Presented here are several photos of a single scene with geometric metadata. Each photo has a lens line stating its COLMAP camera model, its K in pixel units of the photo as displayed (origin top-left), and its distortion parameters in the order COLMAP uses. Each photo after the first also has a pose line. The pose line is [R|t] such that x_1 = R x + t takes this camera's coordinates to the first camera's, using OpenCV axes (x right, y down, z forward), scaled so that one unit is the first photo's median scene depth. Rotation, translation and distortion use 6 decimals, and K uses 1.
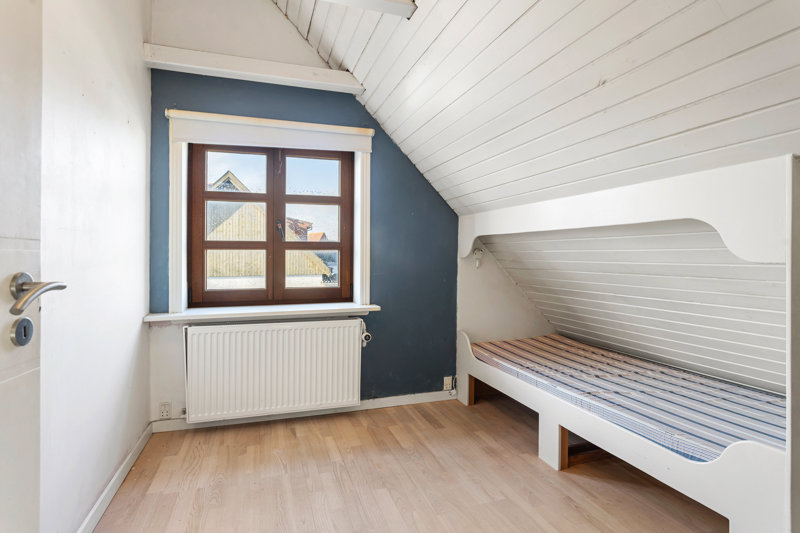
lens RADIAL K [[441.5, 0, 400.5], [0, 441.5, 263.2], [0, 0, 1]] dist [0.005457, 0.000943]
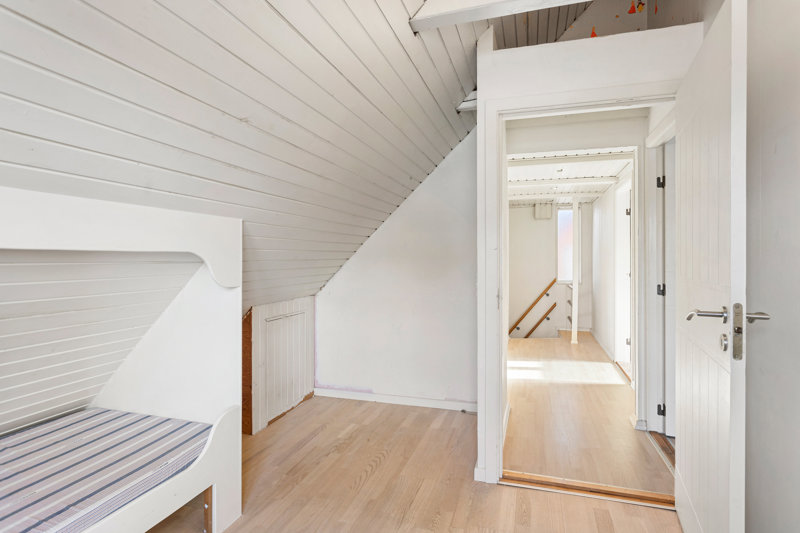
lens RADIAL K [[441.5, 0, 398.8], [0, 441.5, 265.5], [0, 0, 1]] dist [0.005457, 0.000943]
pose [[-0.823422, -0.007236, 0.567384, -0.377379], [0.008118, 0.999666, 0.024530, -0.081512], [-0.567372, 0.024805, -0.823088, 1.466550]]
